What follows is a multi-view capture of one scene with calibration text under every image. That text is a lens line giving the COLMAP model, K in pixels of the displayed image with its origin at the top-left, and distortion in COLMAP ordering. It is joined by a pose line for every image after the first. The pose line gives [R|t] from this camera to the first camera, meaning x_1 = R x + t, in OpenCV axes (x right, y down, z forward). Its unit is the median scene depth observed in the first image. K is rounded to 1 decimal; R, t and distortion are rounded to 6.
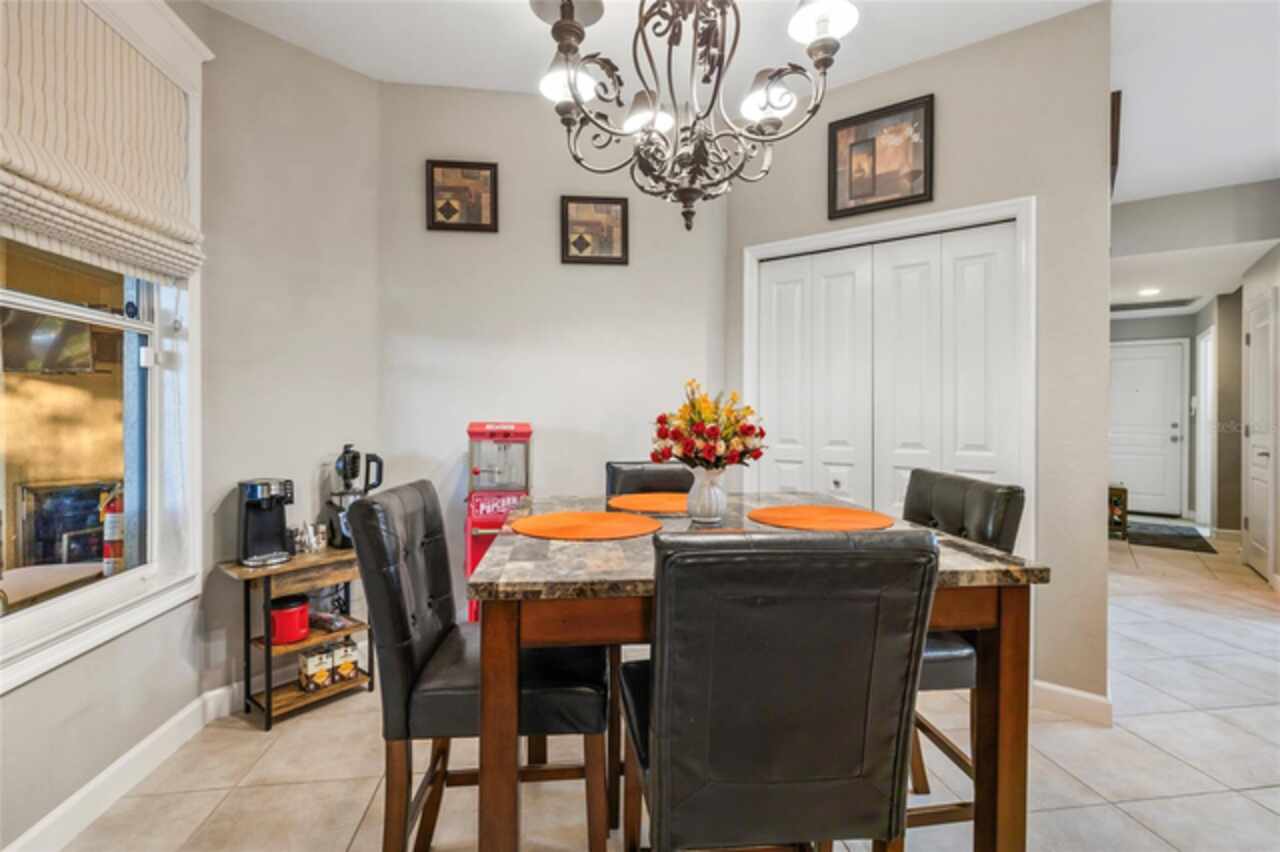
lens RADIAL K [[581.4, 0, 642.8], [0, 581.4, 410.0], [0, 0, 1]] dist [-0.002197, -0.000484]
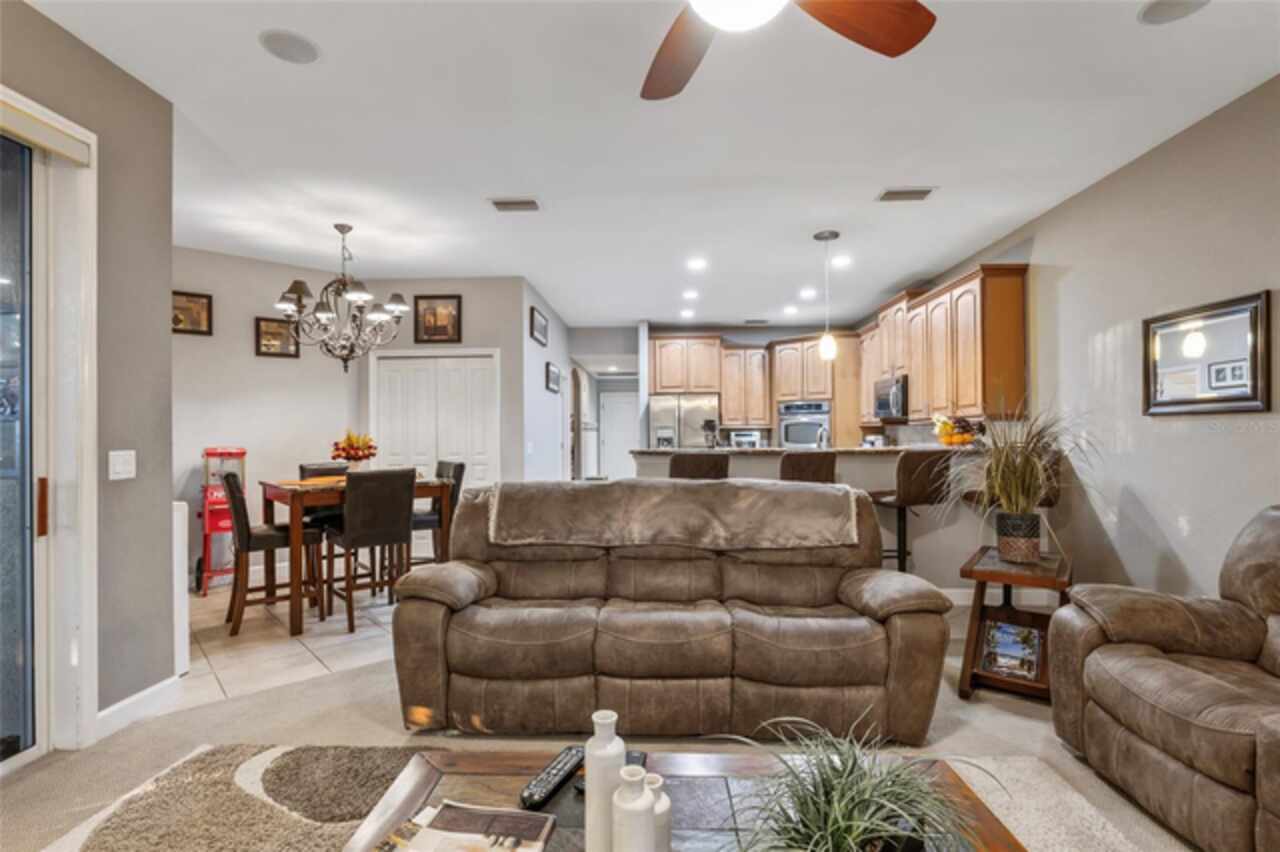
lens RADIAL K [[614.9, 0, 640.0], [0, 614.9, 426.0], [0, 0, 1]] dist [-0.002288, 0.000002]
pose [[0.831654, -0.001650, 0.555292, -0.234440], [0.008901, 0.999907, -0.010359, -0.015007], [-0.555224, 0.013558, 0.831591, -1.334090]]
